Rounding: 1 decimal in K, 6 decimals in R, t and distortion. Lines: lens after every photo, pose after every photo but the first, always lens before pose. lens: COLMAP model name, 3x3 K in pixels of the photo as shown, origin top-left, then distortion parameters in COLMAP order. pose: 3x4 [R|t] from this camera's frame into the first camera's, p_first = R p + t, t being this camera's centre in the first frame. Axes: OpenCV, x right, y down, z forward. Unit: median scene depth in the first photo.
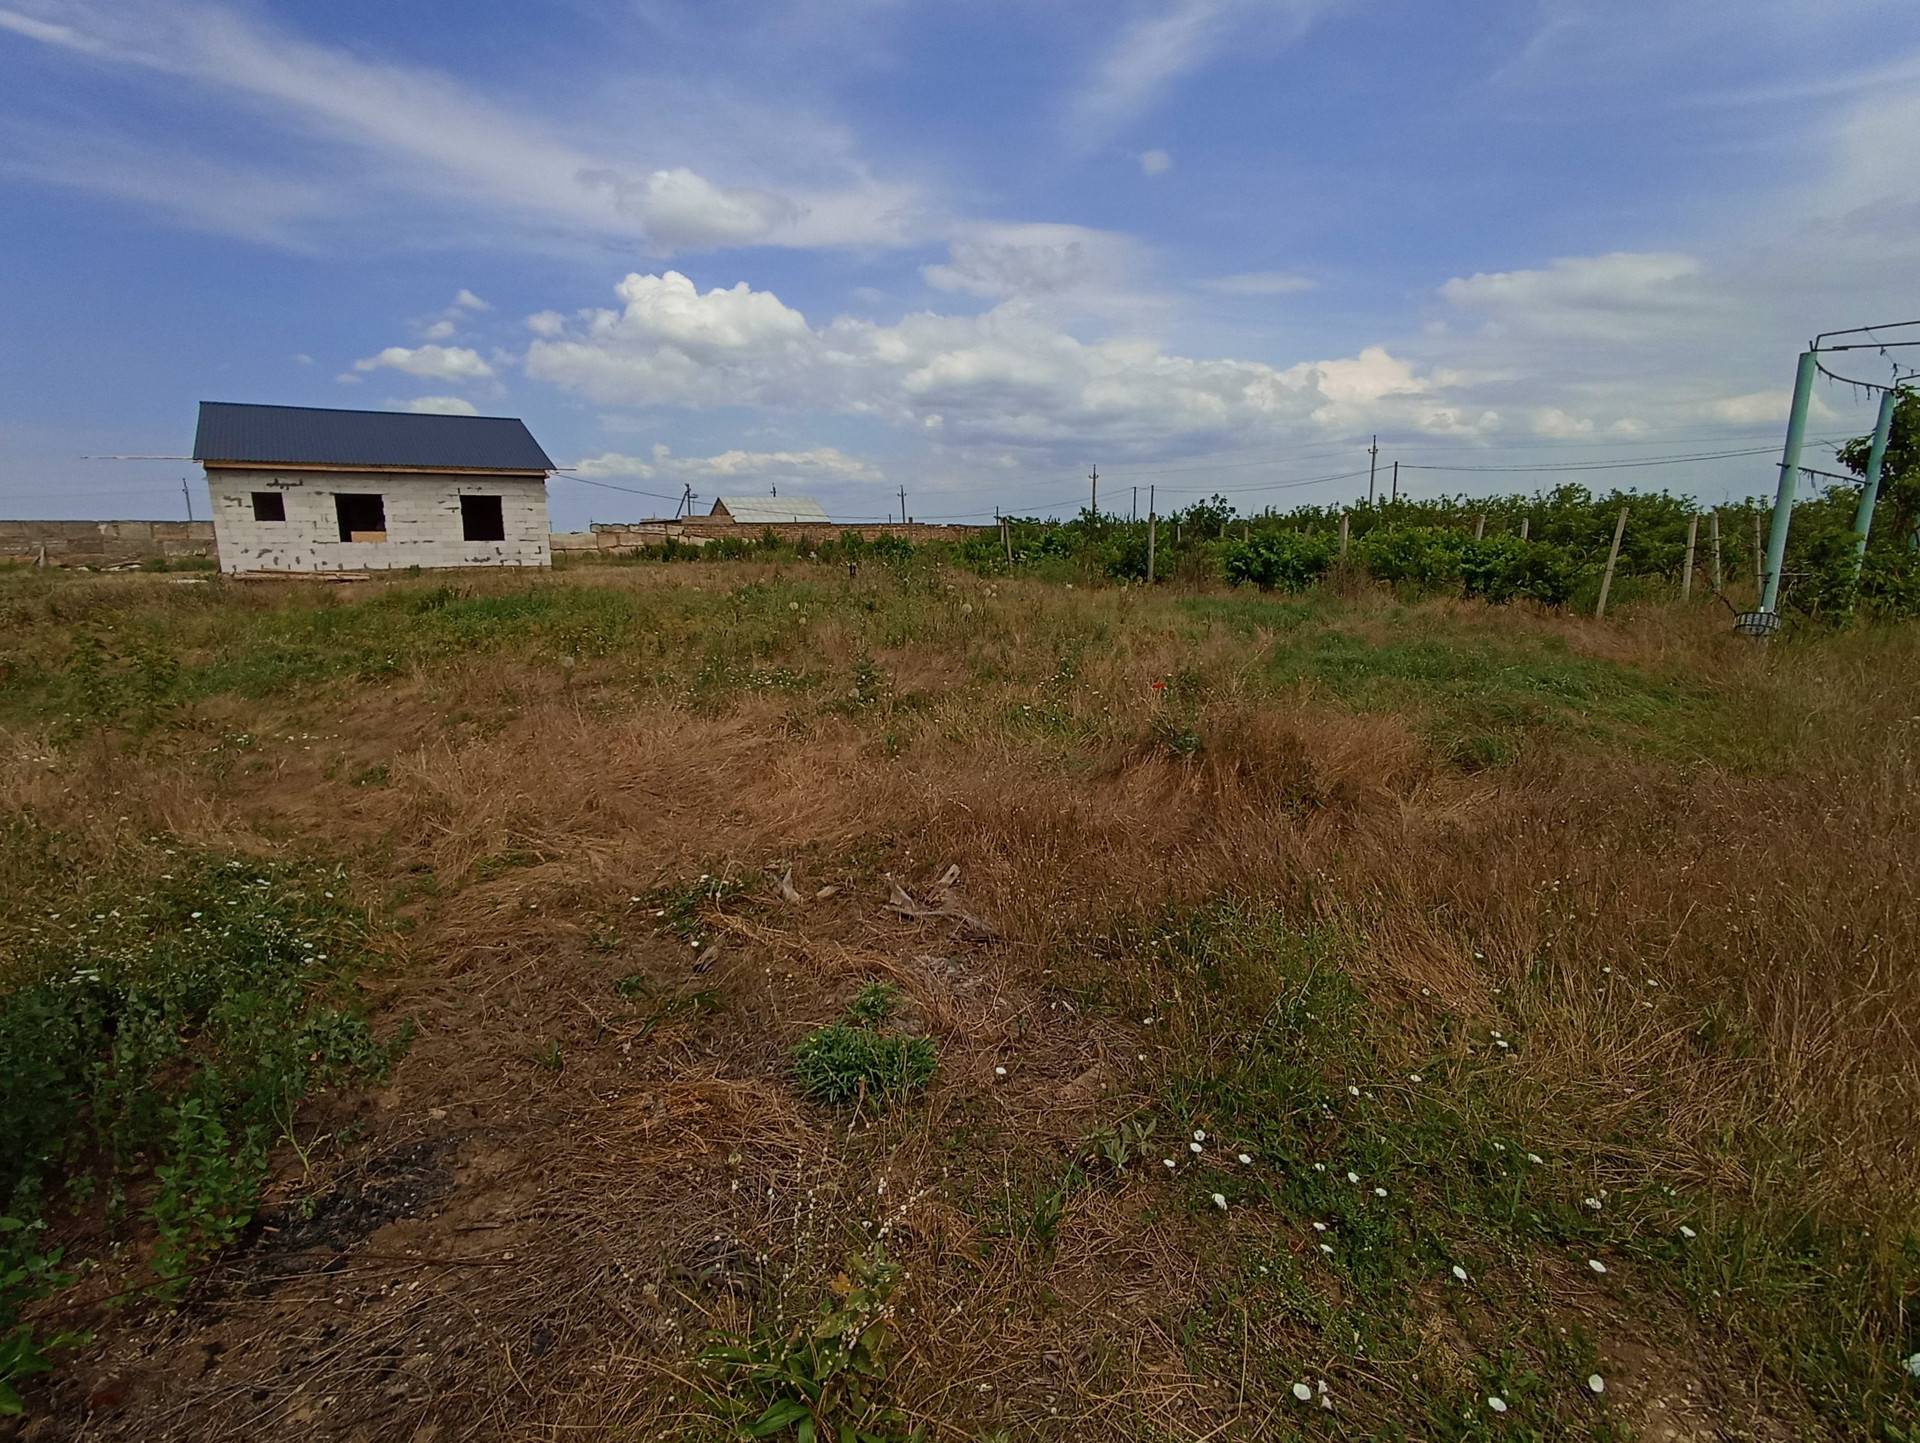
lens RADIAL K [[889.9, 0, 951.3], [0, 889.9, 709.7], [0, 0, 1]] dist [0.002218, -0.000178]
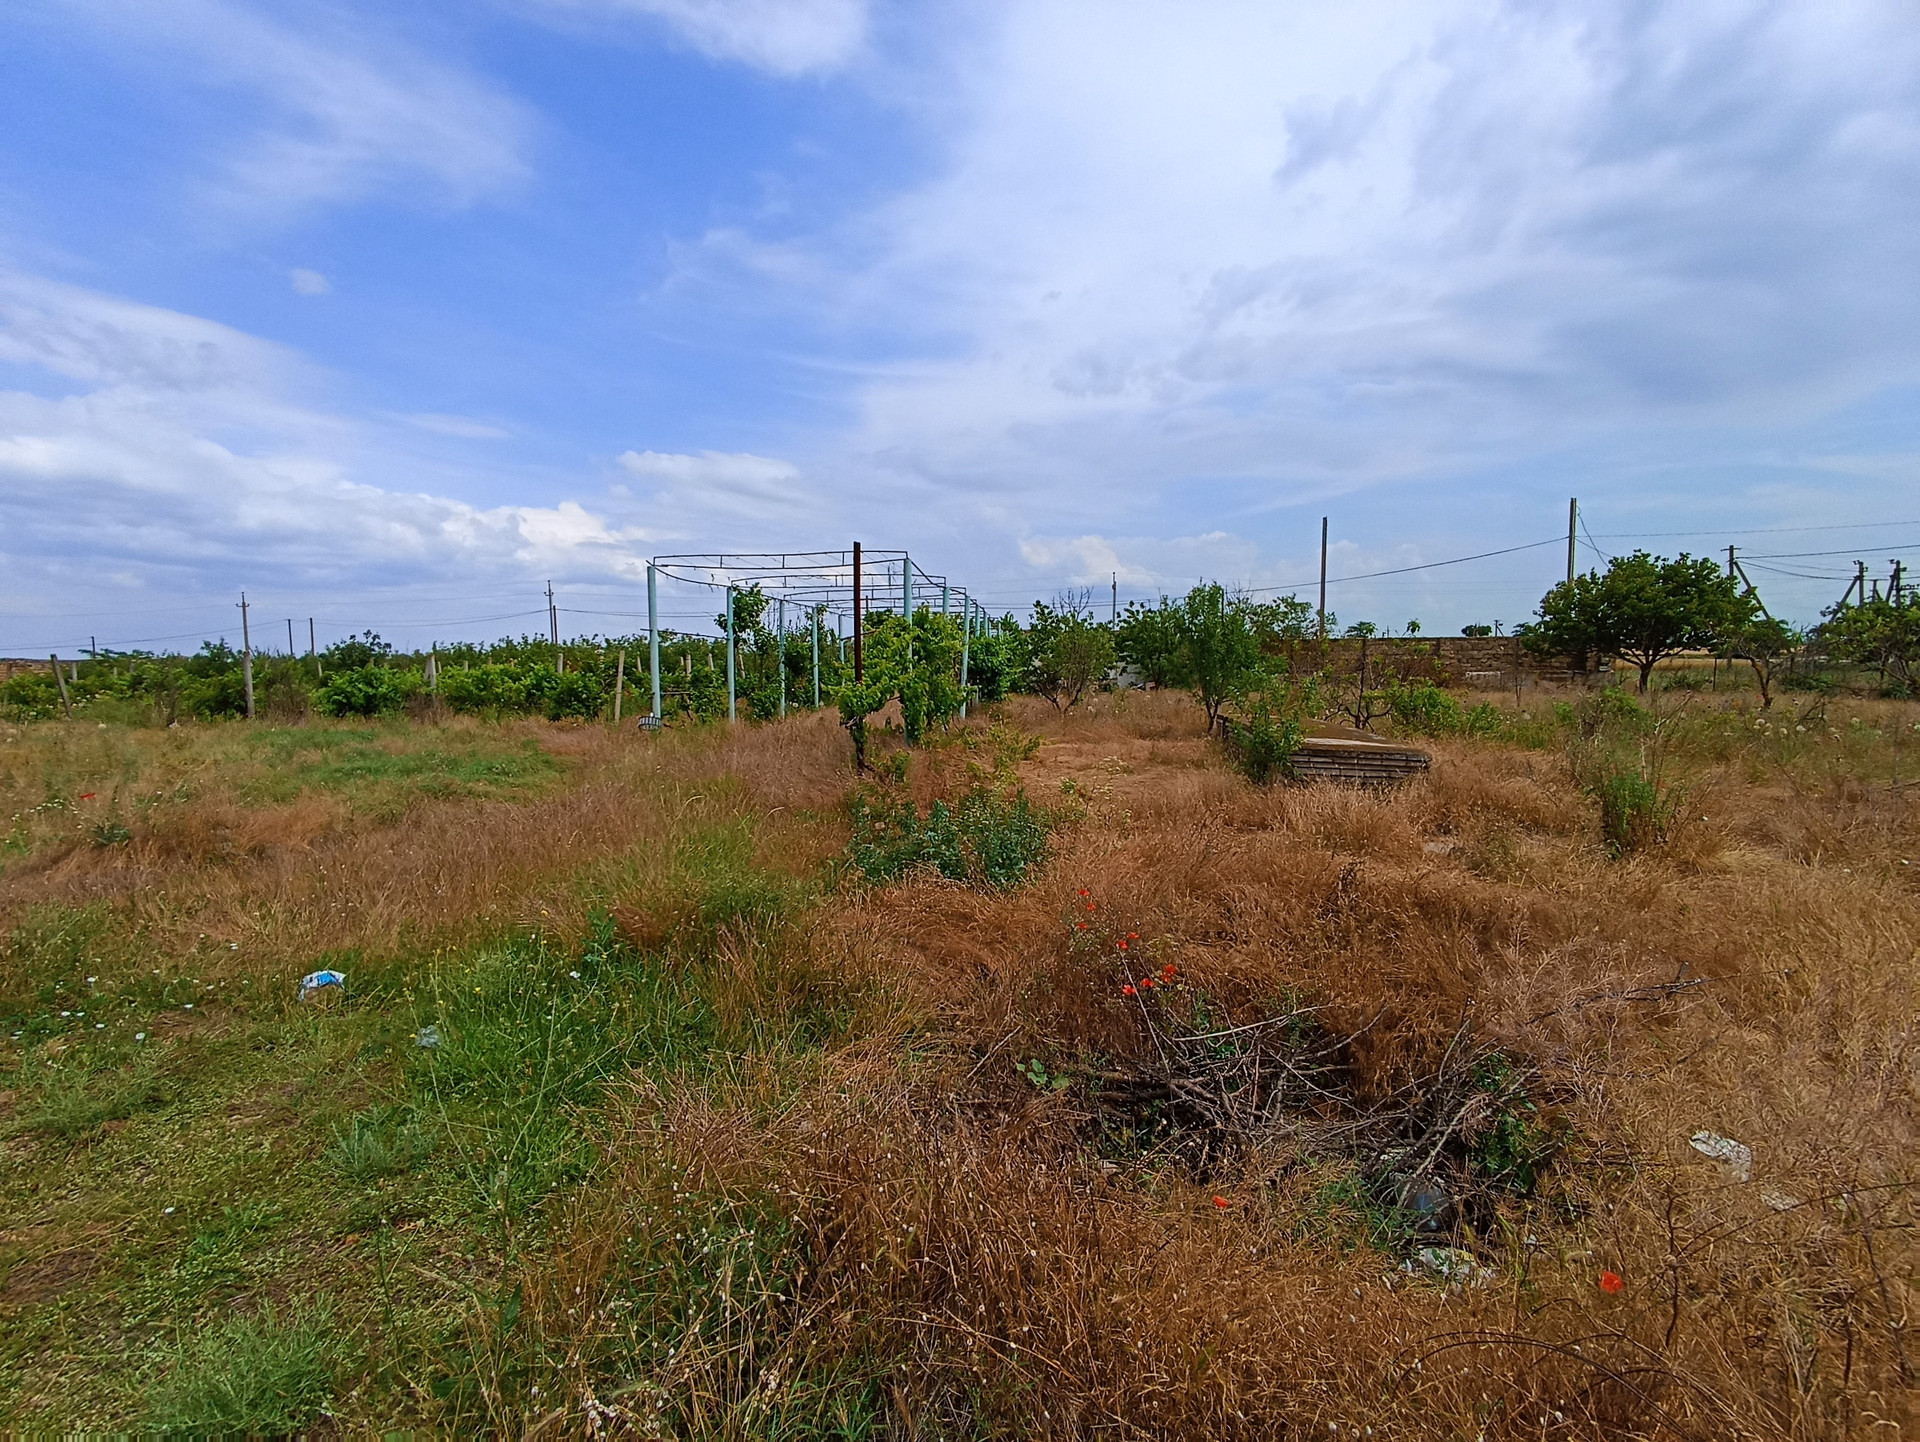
lens RADIAL K [[889.9, 0, 974.2], [0, 889.9, 725.1], [0, 0, 1]] dist [0.002218, -0.000178]
pose [[0.708984, -0.056730, 0.702939, 0.036246], [0.143963, 0.987412, -0.065514, 0.016136], [-0.690374, 0.147646, 0.708227, -0.093283]]
